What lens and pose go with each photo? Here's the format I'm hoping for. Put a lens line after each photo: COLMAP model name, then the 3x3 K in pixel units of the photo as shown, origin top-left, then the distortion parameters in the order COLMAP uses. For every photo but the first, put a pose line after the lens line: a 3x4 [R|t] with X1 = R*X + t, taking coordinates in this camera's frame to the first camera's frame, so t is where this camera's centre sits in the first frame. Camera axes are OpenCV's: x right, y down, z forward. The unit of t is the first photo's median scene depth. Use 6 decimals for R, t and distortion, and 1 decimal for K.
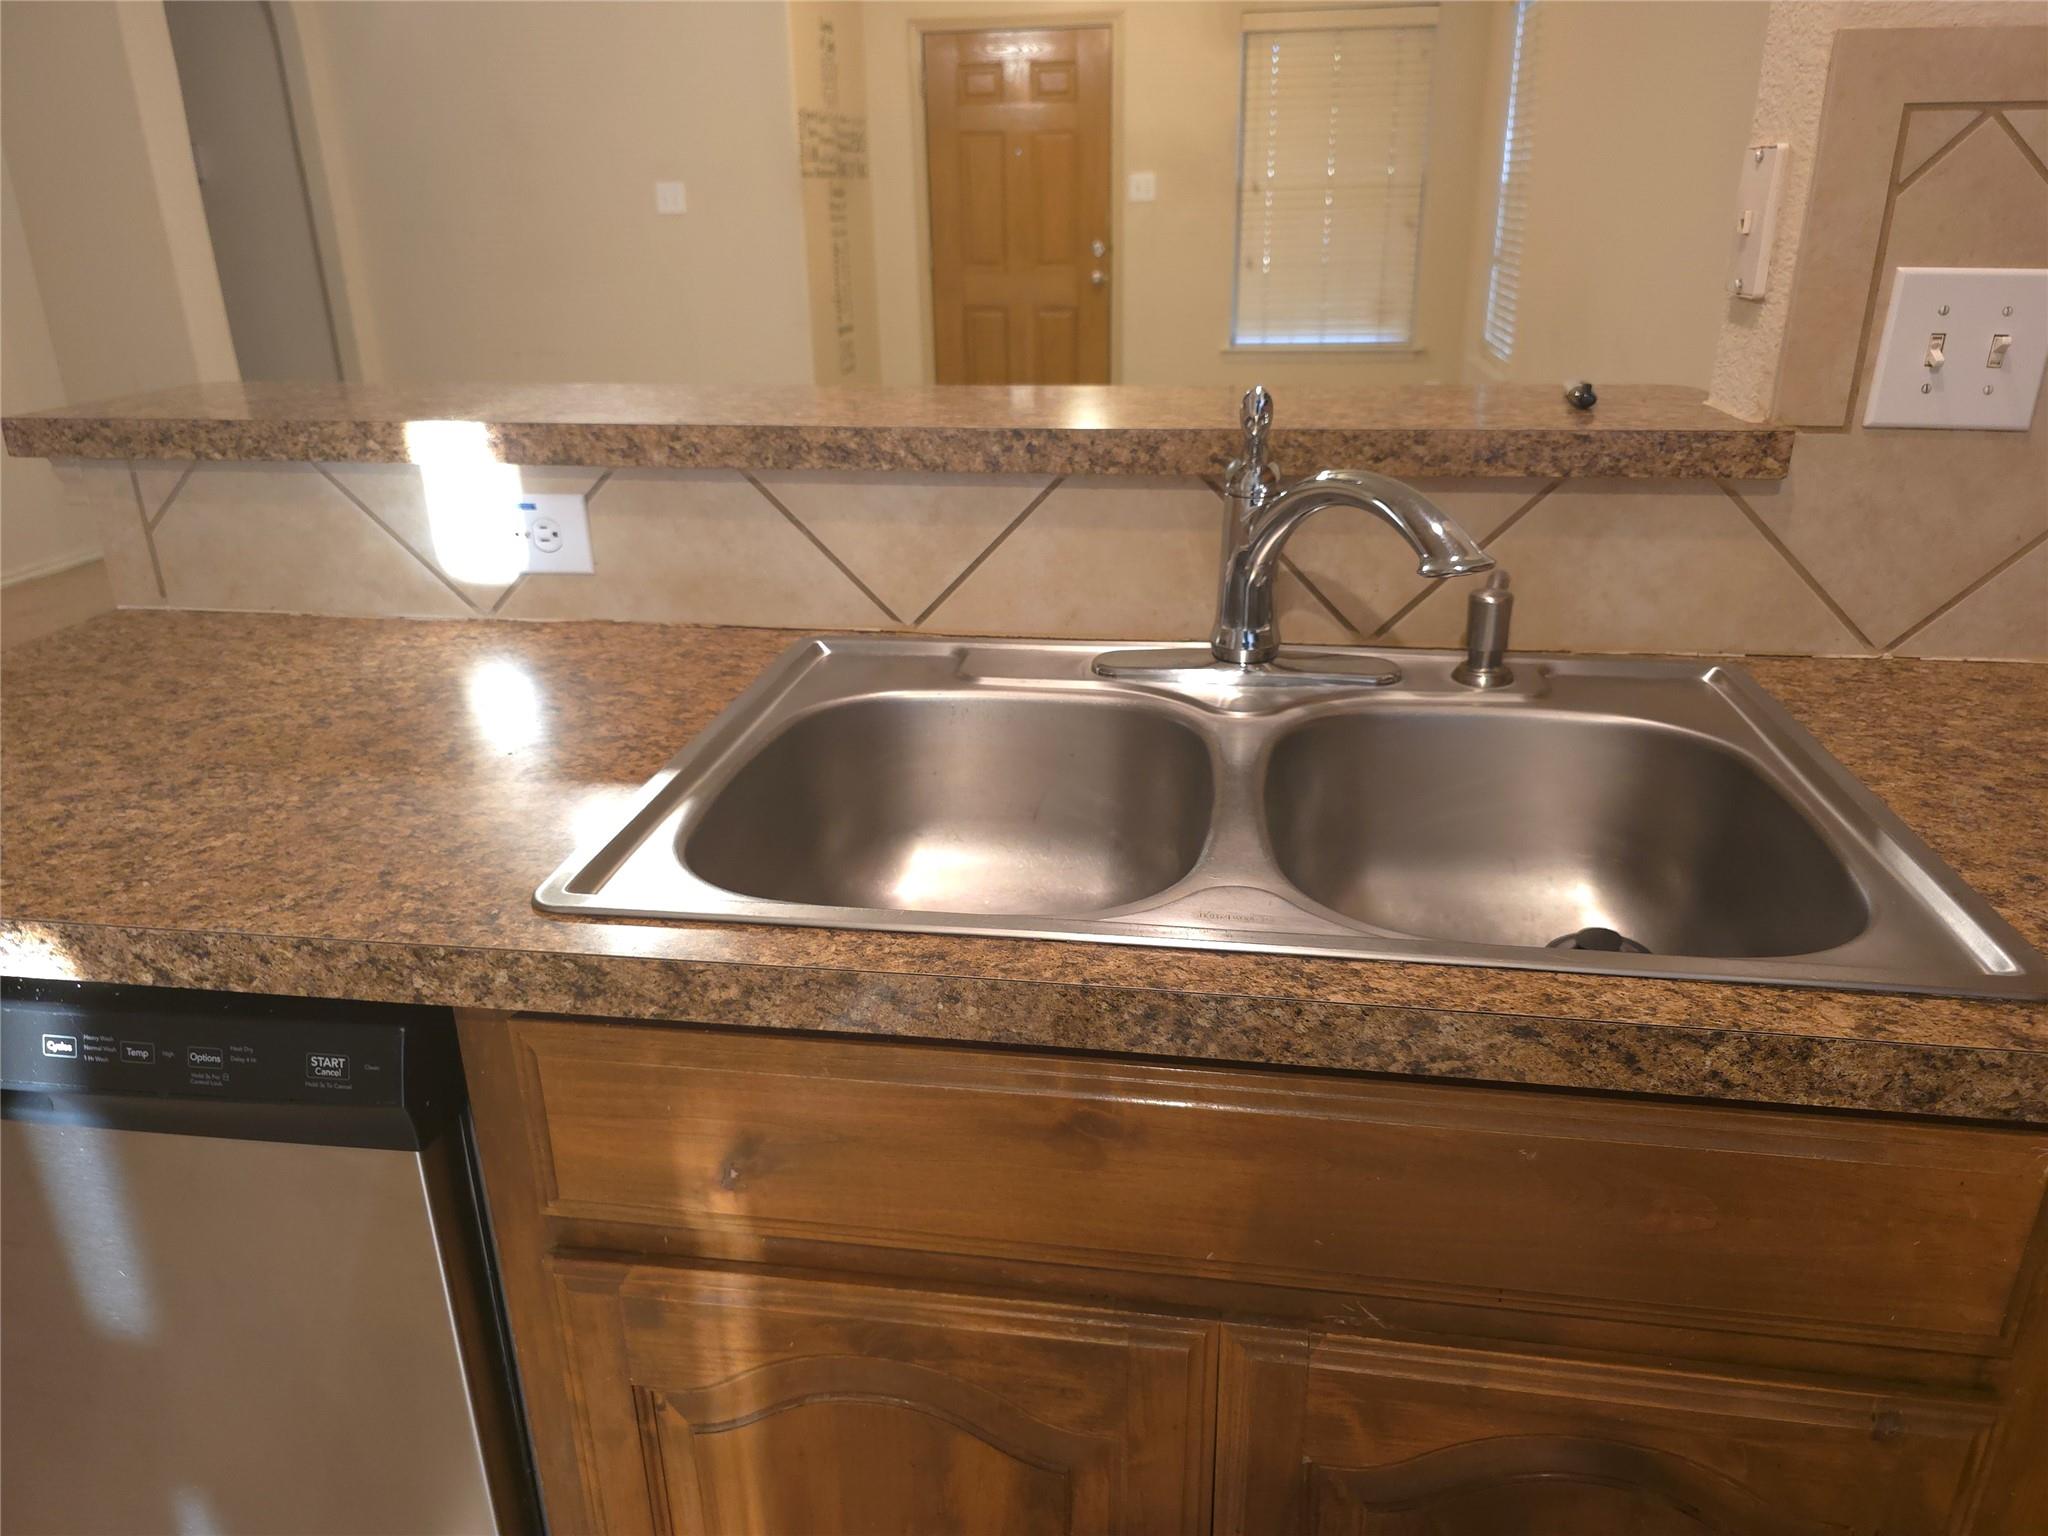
lens RADIAL K [[1378.9, 0, 1032.3], [0, 1378.9, 779.9], [0, 0, 1]] dist [0.005002, -0.034384]
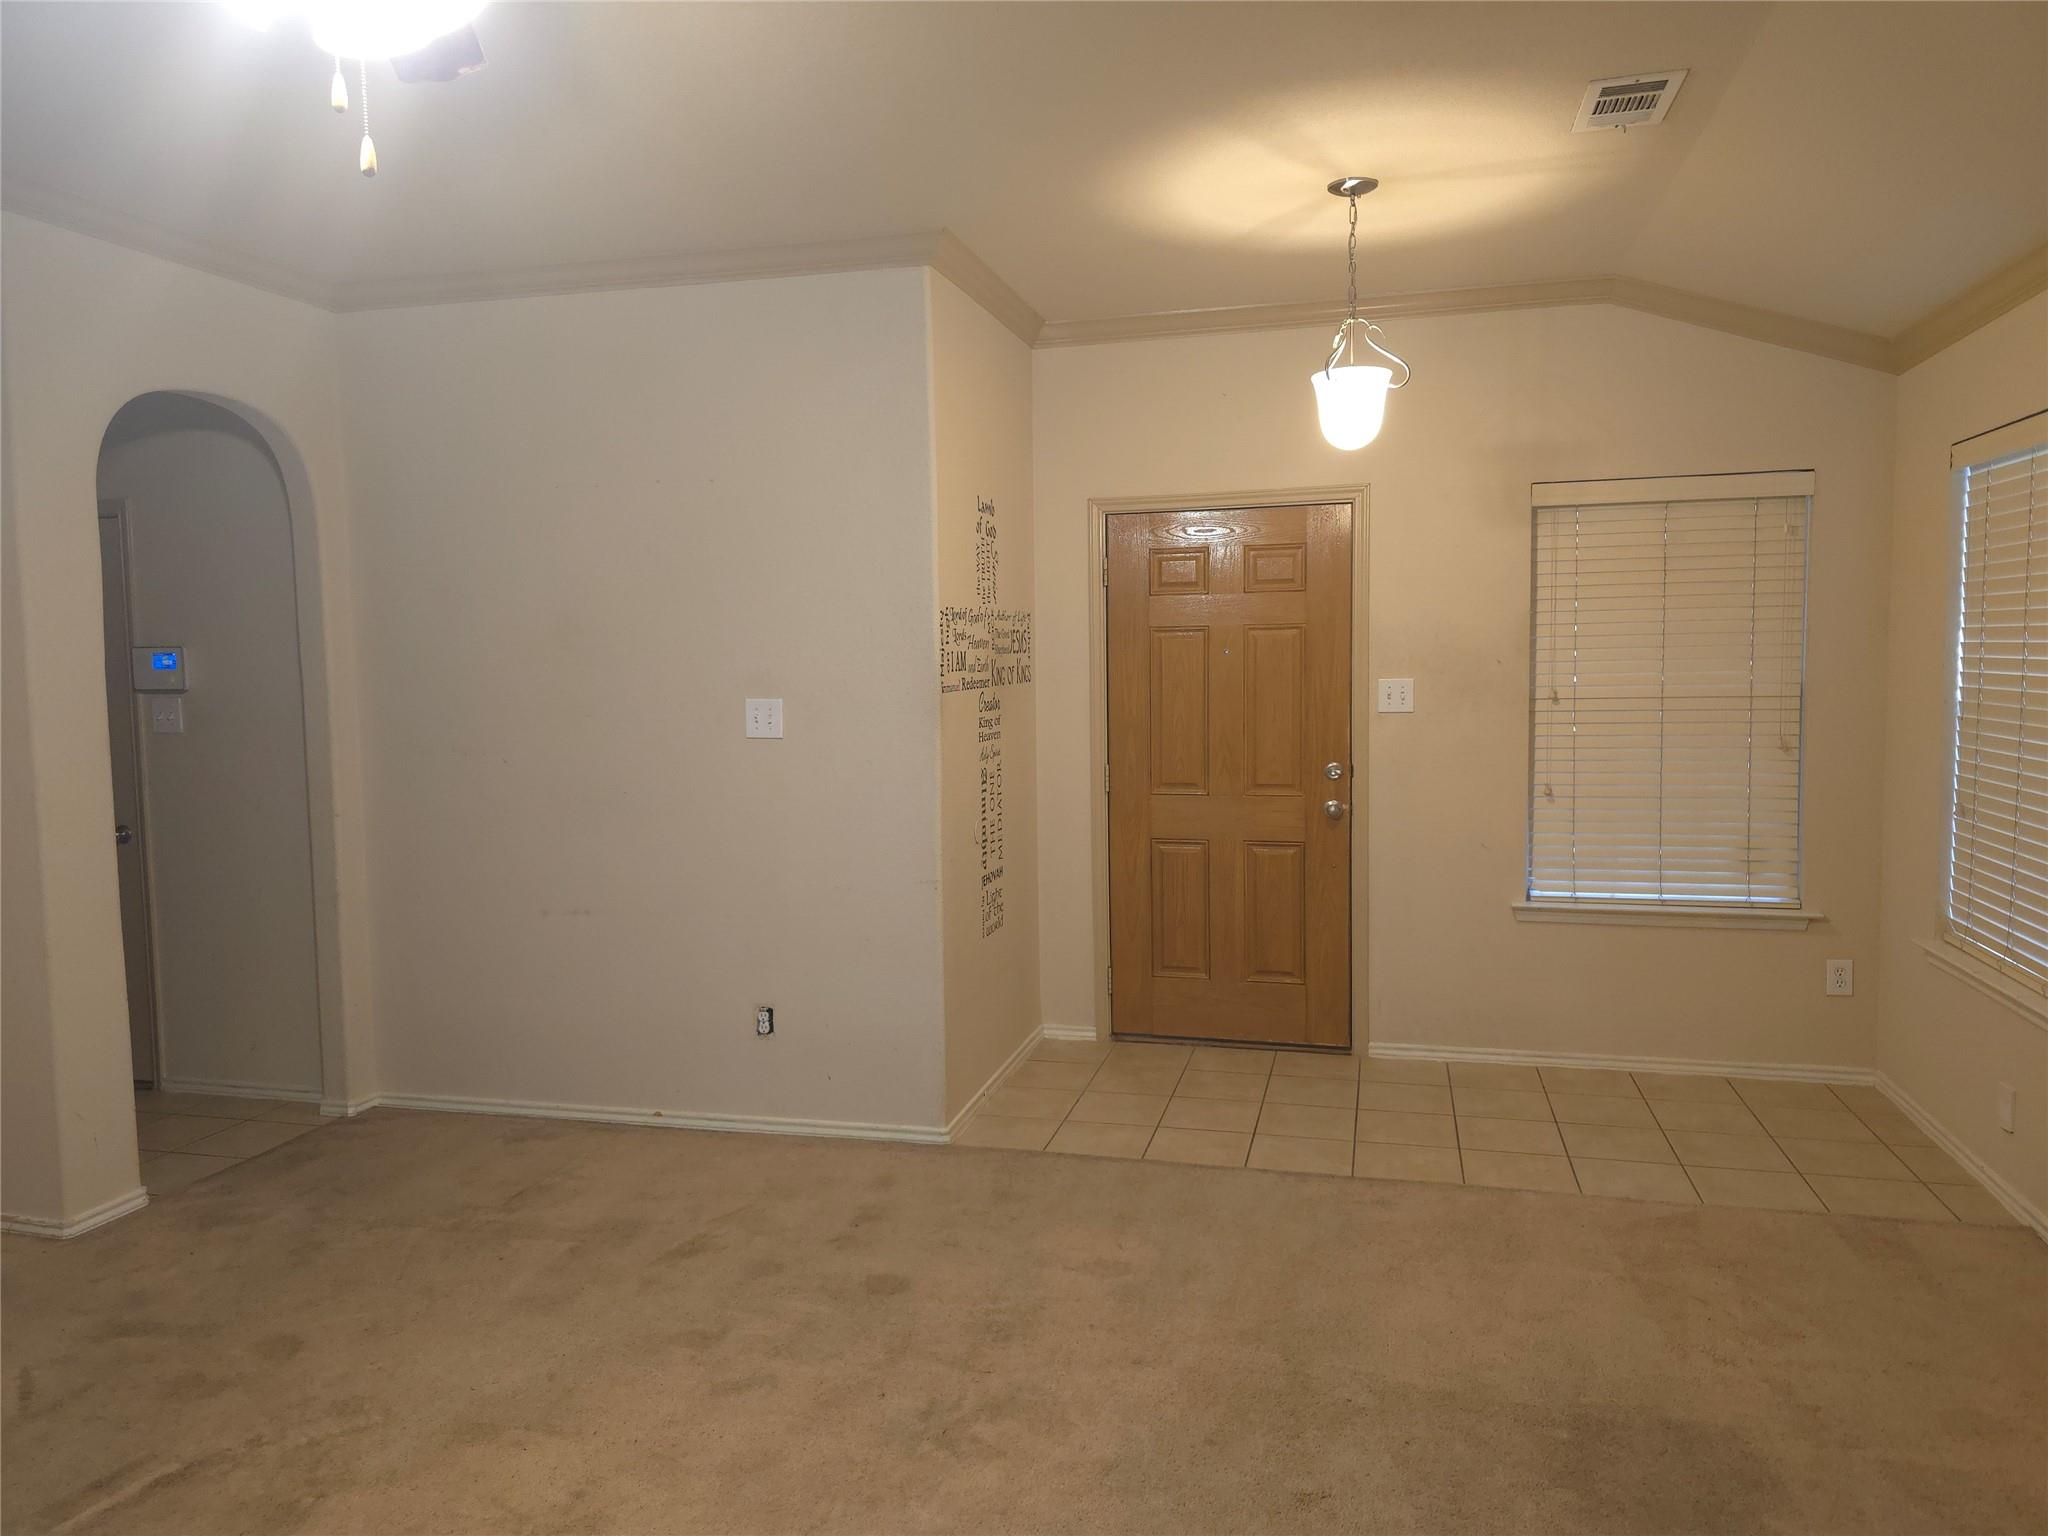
lens RADIAL K [[1378.9, 0, 1017.7], [0, 1378.9, 760.2], [0, 0, 1]] dist [0.005002, -0.034384]
pose [[0.992874, 0.009481, -0.118790, -0.035531], [-0.046249, 0.949354, -0.310785, -0.159179], [0.109827, 0.314064, 0.943028, 0.291396]]
